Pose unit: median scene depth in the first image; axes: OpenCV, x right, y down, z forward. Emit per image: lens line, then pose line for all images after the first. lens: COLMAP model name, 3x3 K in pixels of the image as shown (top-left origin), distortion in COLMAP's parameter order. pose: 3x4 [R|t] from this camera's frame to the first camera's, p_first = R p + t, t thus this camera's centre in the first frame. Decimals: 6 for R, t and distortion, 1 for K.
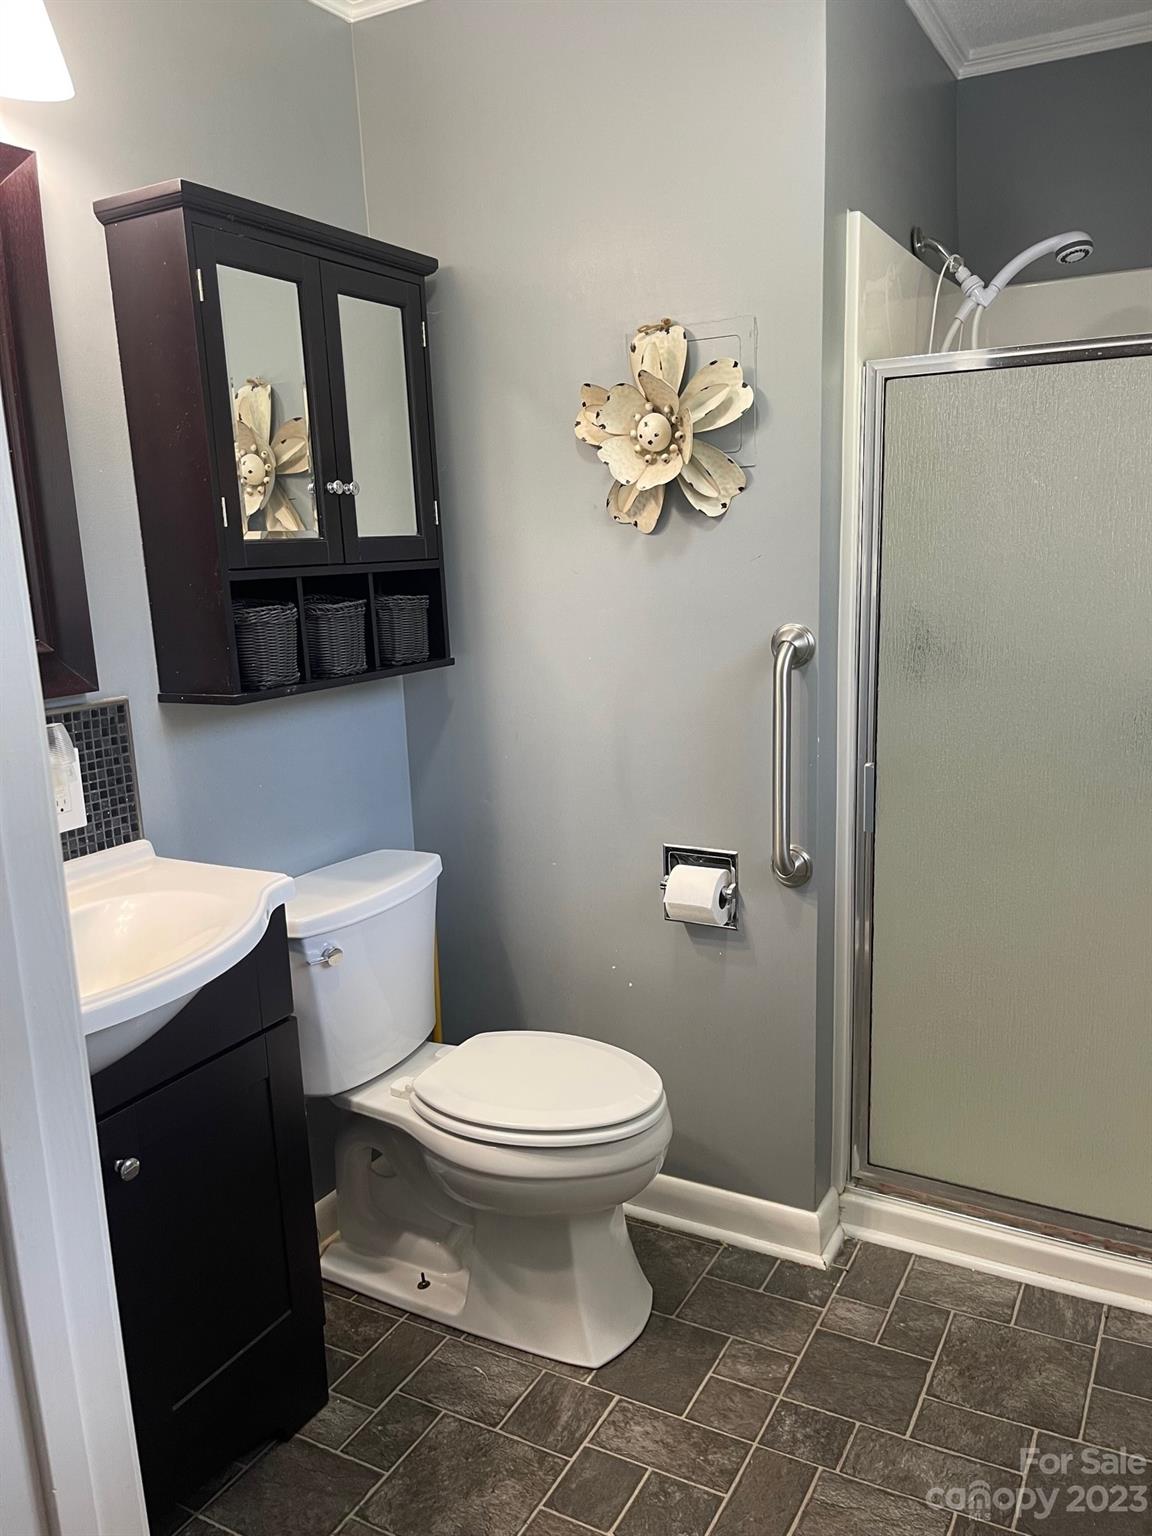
lens RADIAL K [[1155.3, 0, 492.2], [0, 1155.3, 762.9], [0, 0, 1]] dist [0.053792, -0.084543]
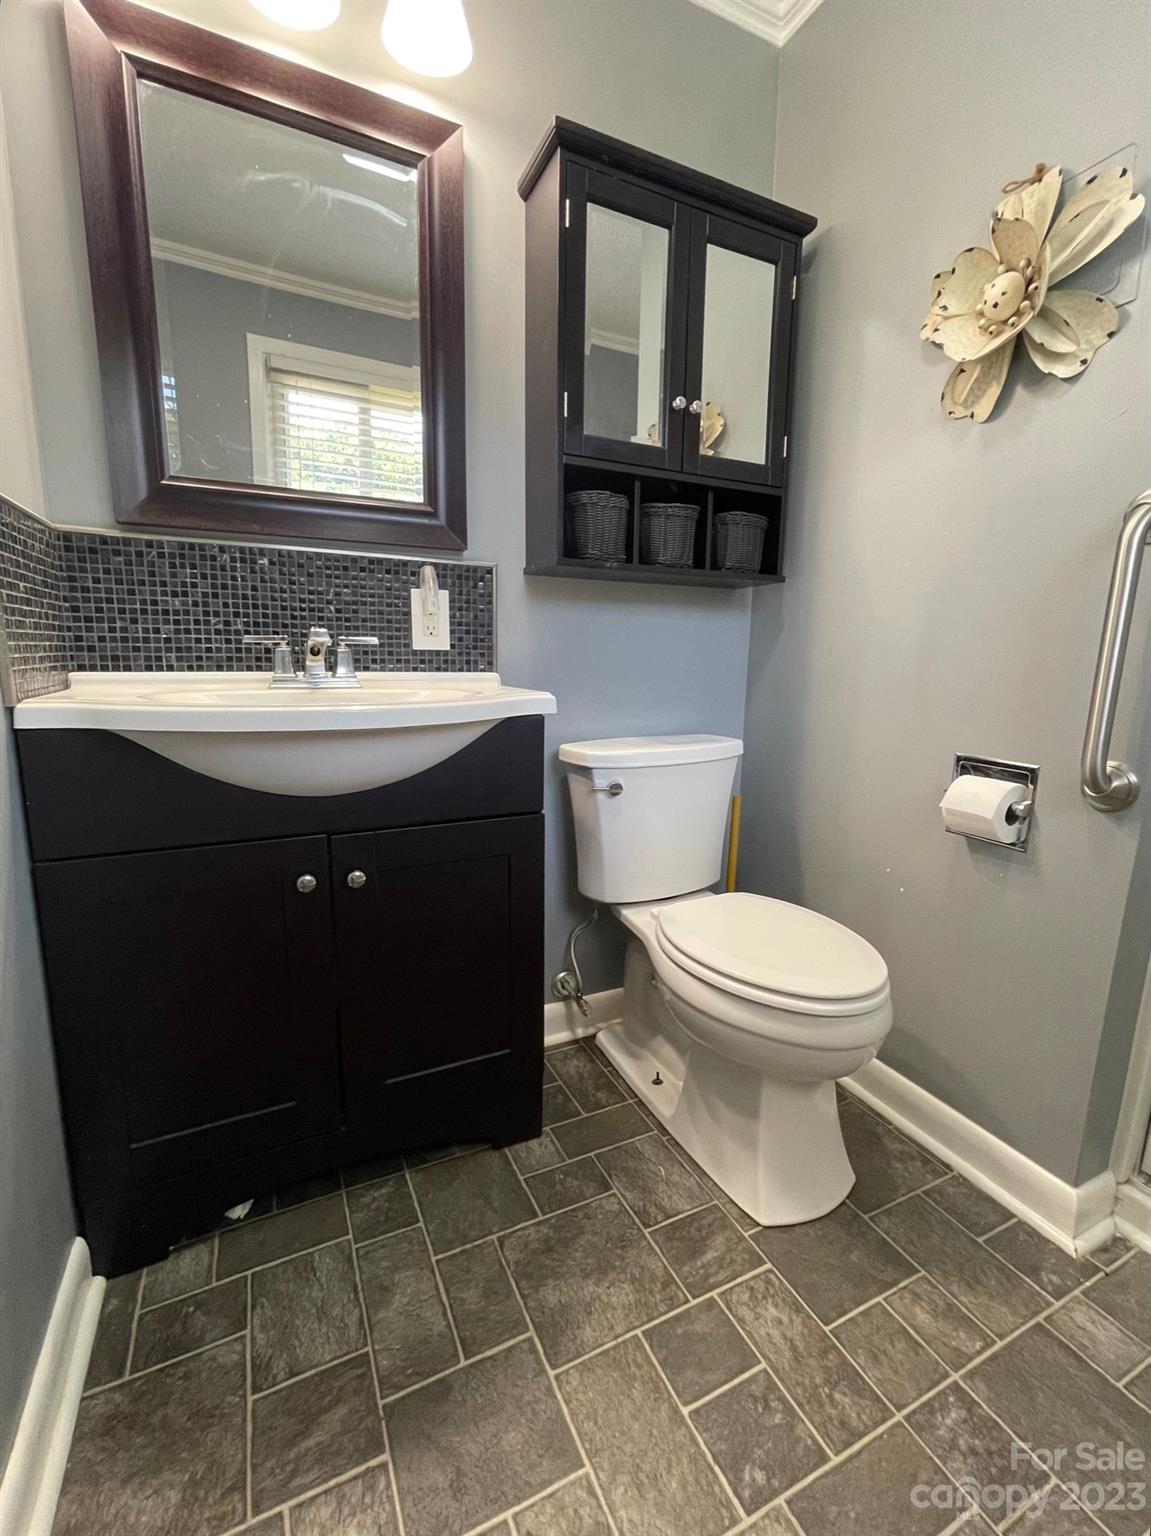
lens RADIAL K [[629.4, 0, 581.9], [0, 629.4, 765.0], [0, 0, 1]] dist [0.001875, 0.001237]
pose [[0.839019, 0.155936, -0.521278, 0.177462], [-0.165774, 0.985764, 0.028063, 0.128784], [0.518234, 0.062869, 0.852925, 0.410873]]
